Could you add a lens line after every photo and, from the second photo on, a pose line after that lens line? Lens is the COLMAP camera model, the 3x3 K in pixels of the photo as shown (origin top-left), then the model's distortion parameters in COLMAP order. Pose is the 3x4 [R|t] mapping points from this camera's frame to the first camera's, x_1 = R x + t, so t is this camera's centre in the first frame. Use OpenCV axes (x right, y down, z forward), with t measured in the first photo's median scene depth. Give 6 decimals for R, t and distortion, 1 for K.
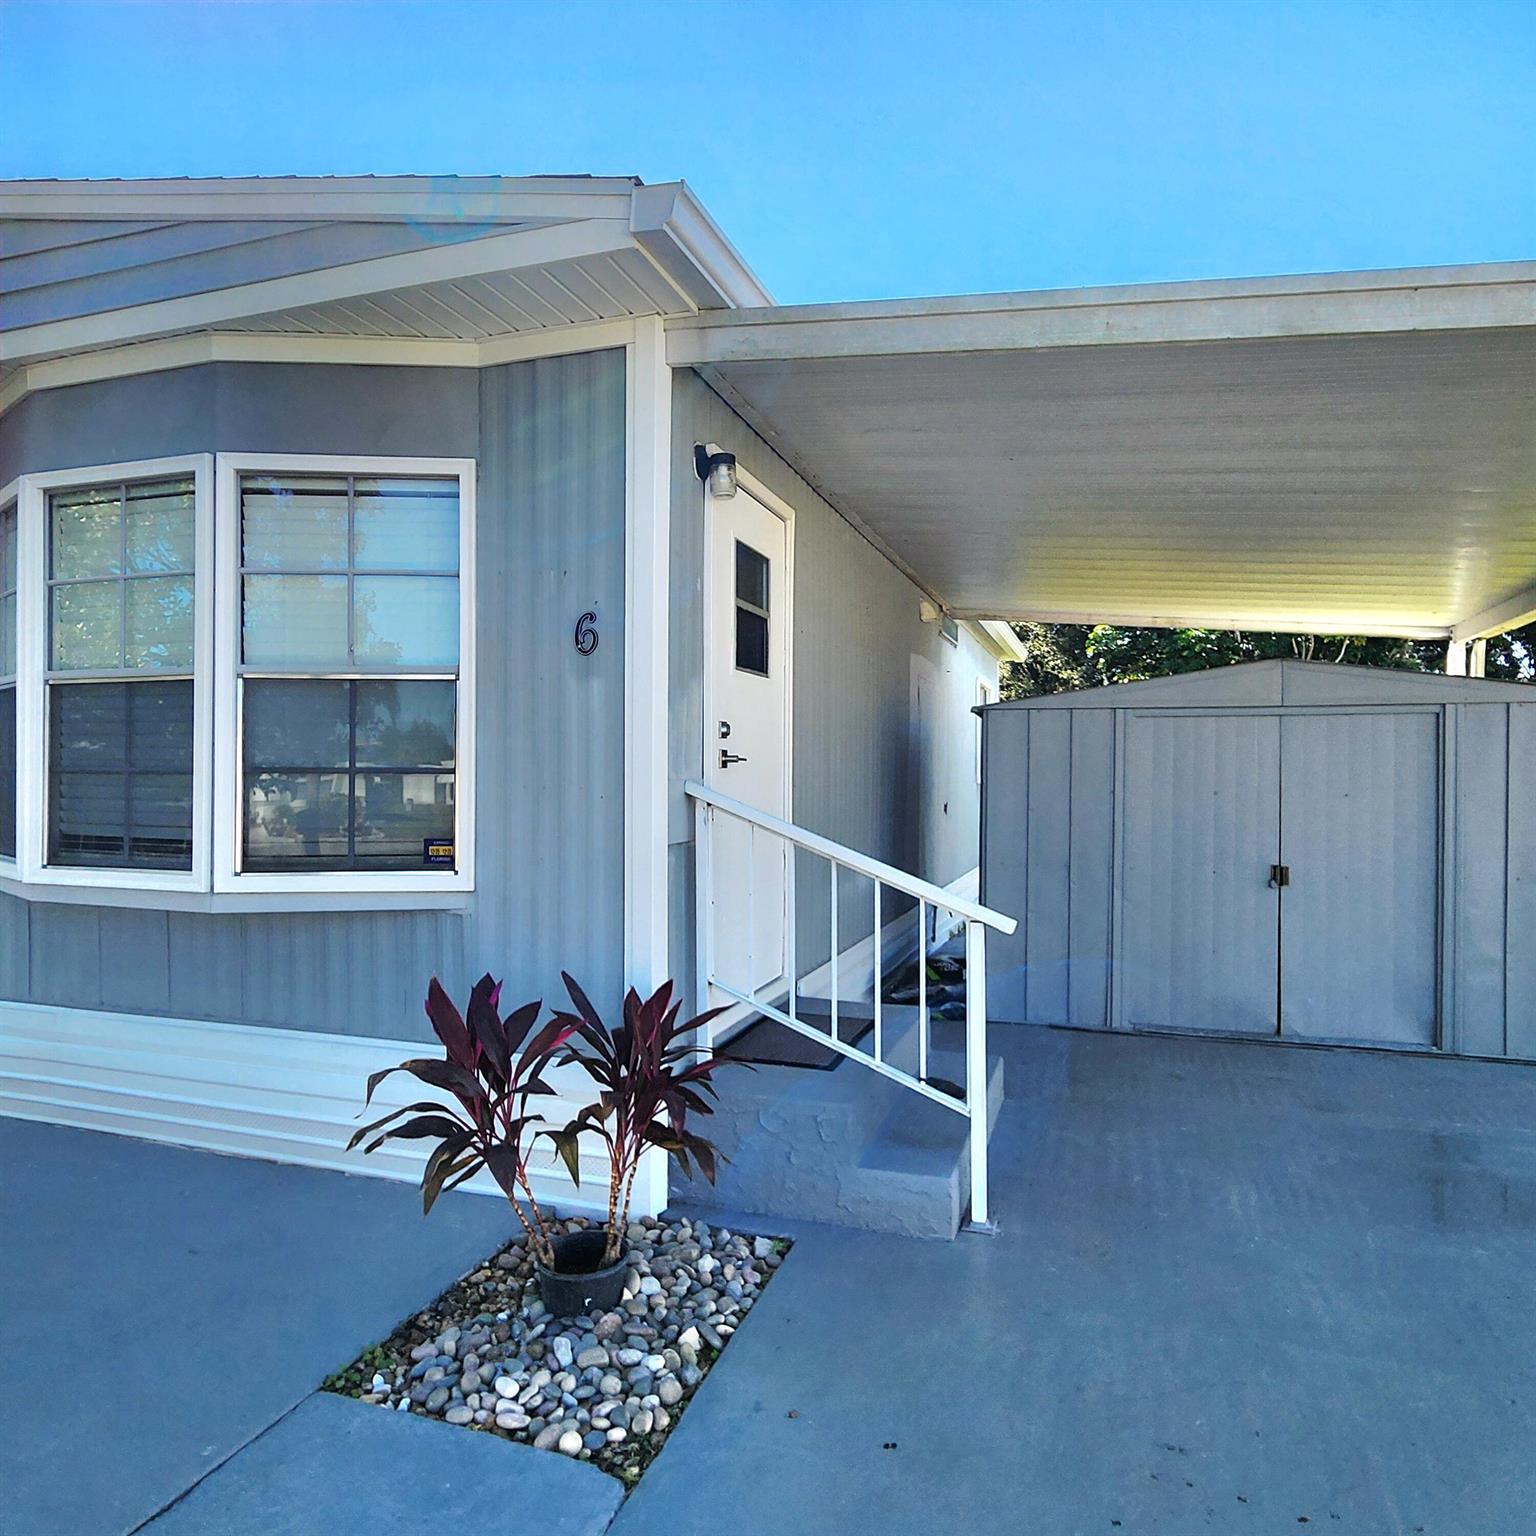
lens RADIAL K [[1048.1, 0, 760.1], [0, 1048.1, 769.8], [0, 0, 1]] dist [0.009285, -0.008350]
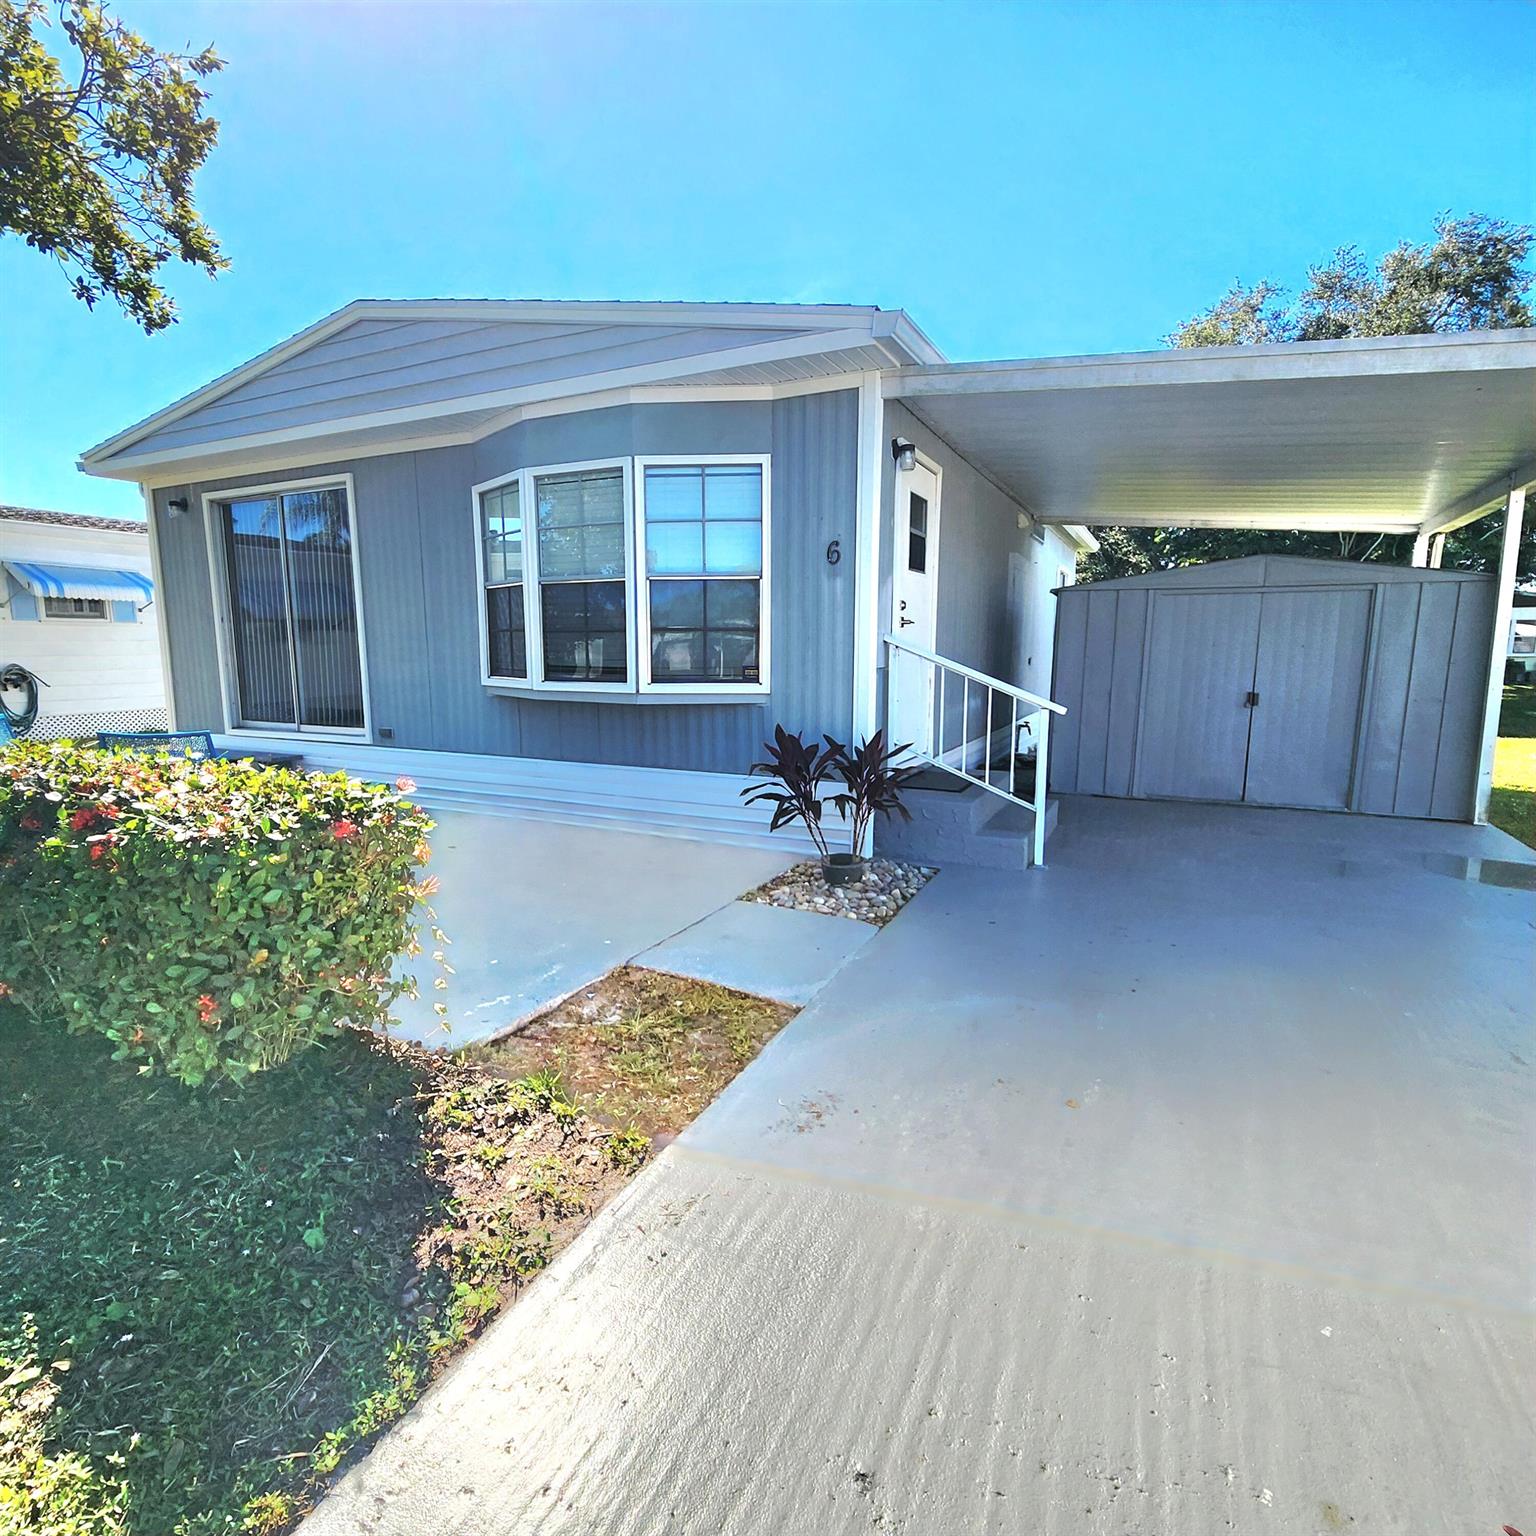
lens RADIAL K [[846.3, 0, 756.4], [0, 846.3, 775.3], [0, 0, 1]] dist [0.003925, -0.002612]
pose [[0.991059, 0.016767, -0.132370, -0.093355], [0.004037, 0.987851, 0.155352, 0.024159], [0.133366, -0.154498, 0.978950, -0.519209]]
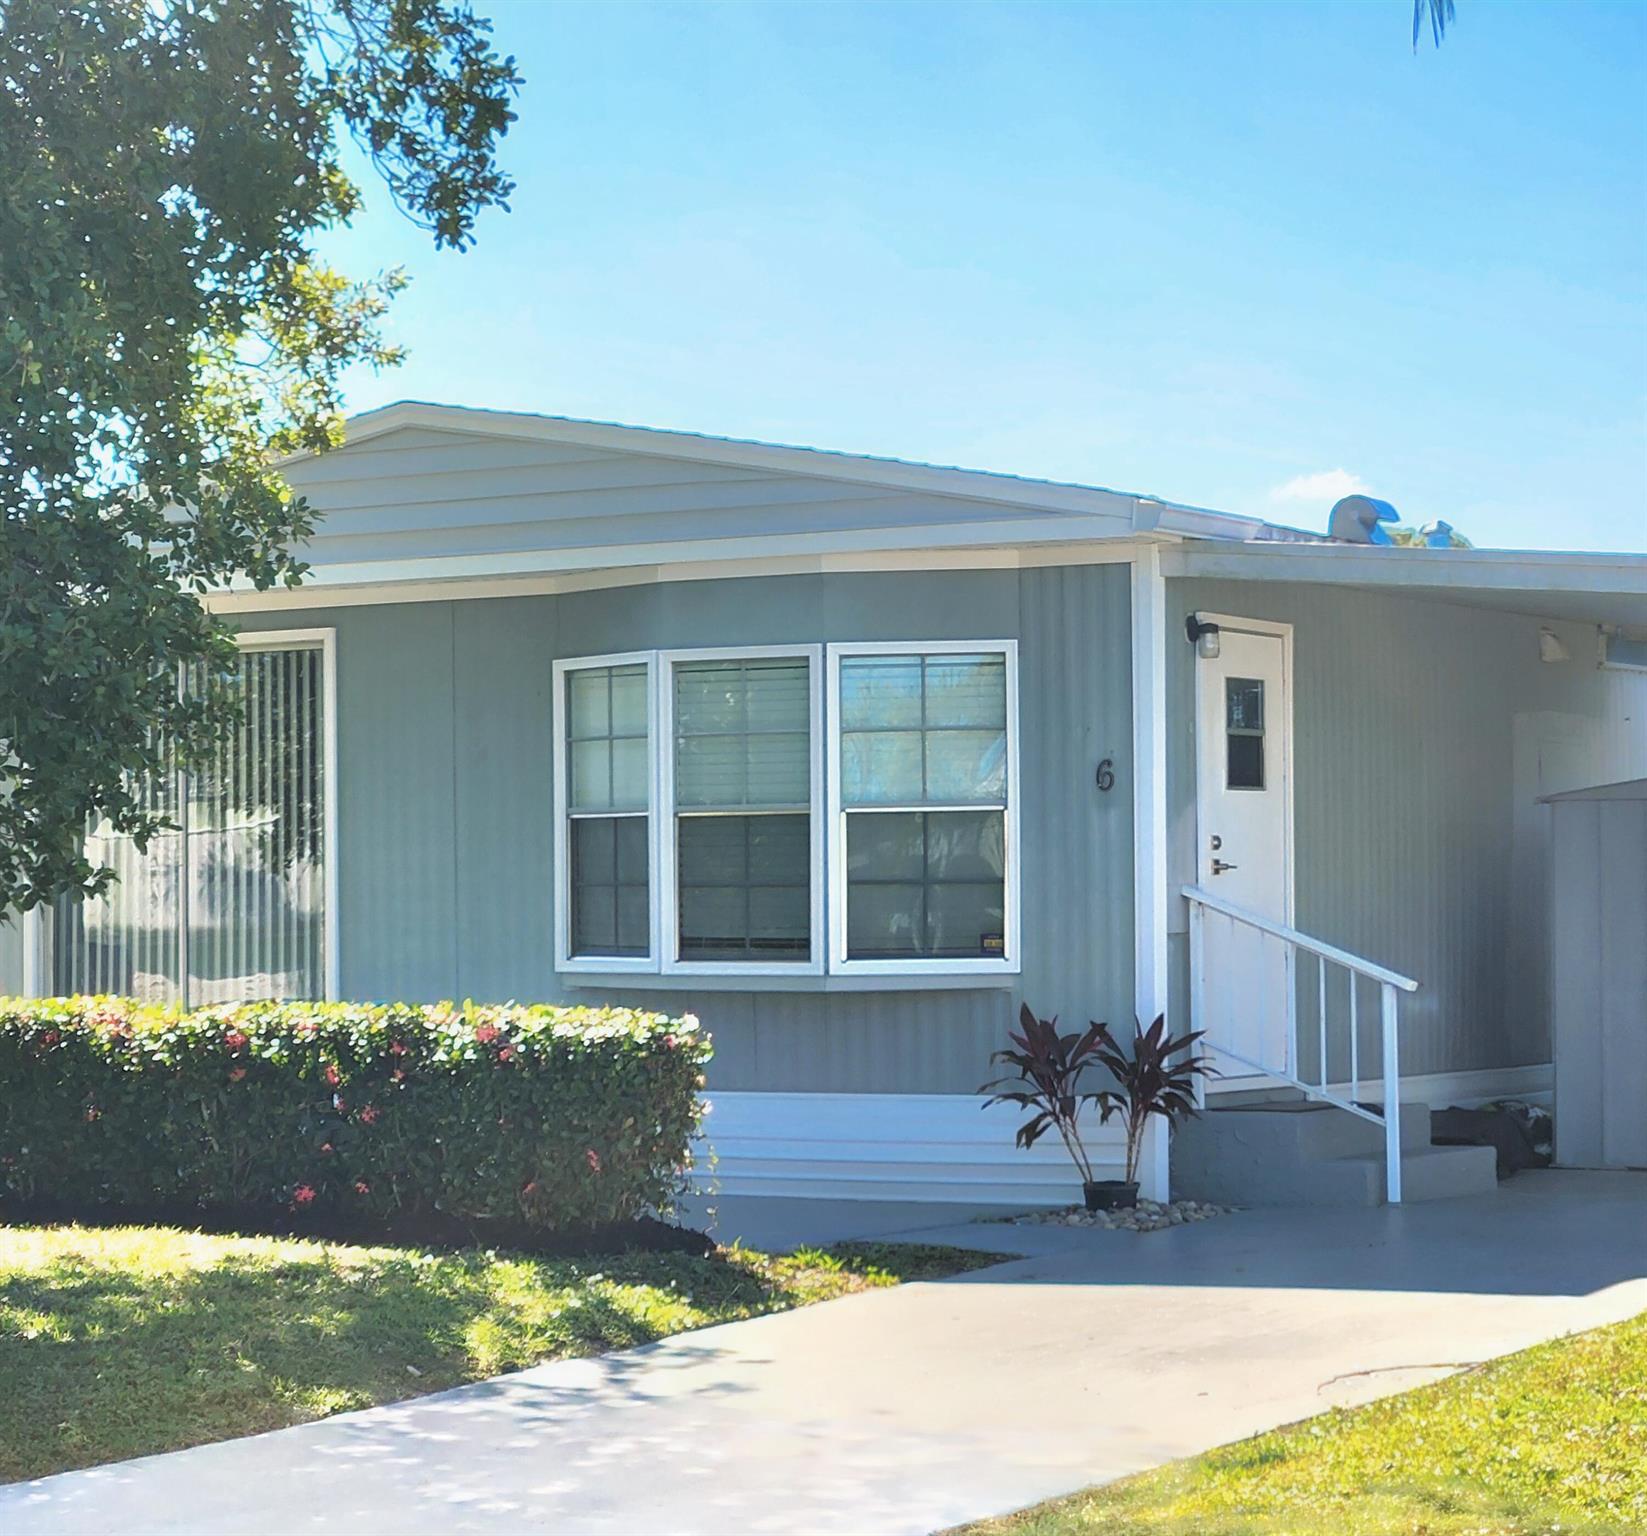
lens RADIAL K [[4315.6, 0, 820.4], [0, 4315.6, 752.8], [0, 0, 1]] dist [-0.734830, 0.000000]
pose [[0.979558, -0.020057, -0.200158, 0.553683], [0.013810, 0.999374, -0.032559, 0.013356], [0.200686, 0.029129, 0.979222, -4.264210]]
